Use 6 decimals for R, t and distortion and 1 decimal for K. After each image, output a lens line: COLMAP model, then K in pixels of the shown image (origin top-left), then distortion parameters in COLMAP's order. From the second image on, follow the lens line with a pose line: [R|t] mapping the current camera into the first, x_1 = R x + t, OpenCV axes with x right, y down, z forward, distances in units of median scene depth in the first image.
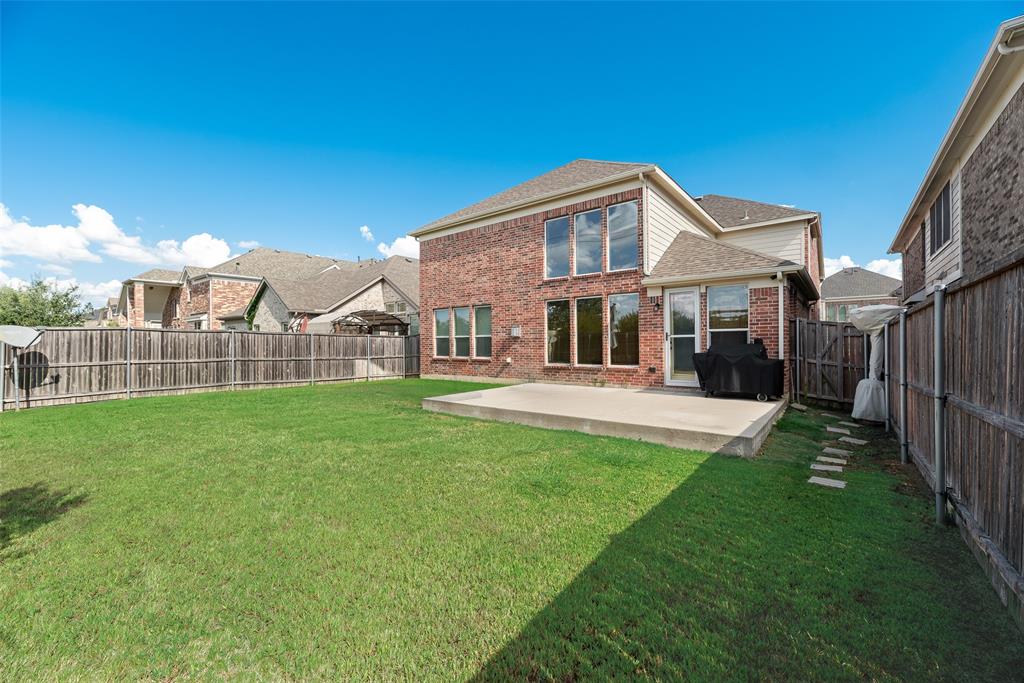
lens RADIAL K [[413.2, 0, 517.2], [0, 413.2, 346.0], [0, 0, 1]] dist [0.000292, 0.000143]
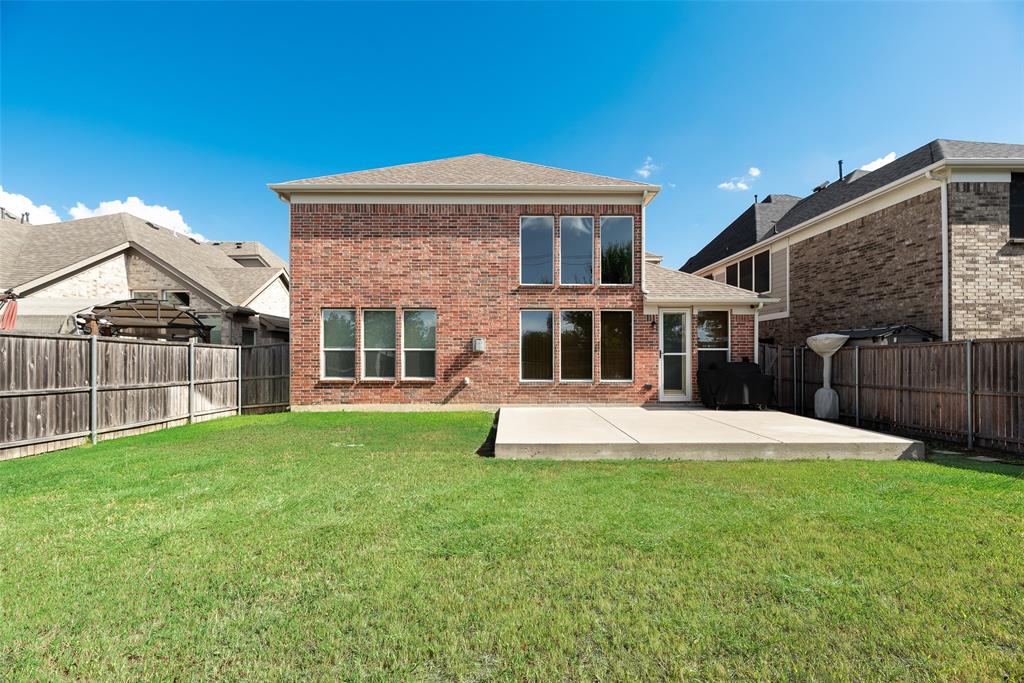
lens RADIAL K [[410.8, 0, 512.1], [0, 410.8, 357.6], [0, 0, 1]] dist [0.001941, 0.000160]
pose [[0.782118, 0.008870, 0.623068, -0.420039], [-0.002764, 0.999938, -0.010765, -0.001907], [-0.623125, 0.006697, 0.782094, 0.314013]]
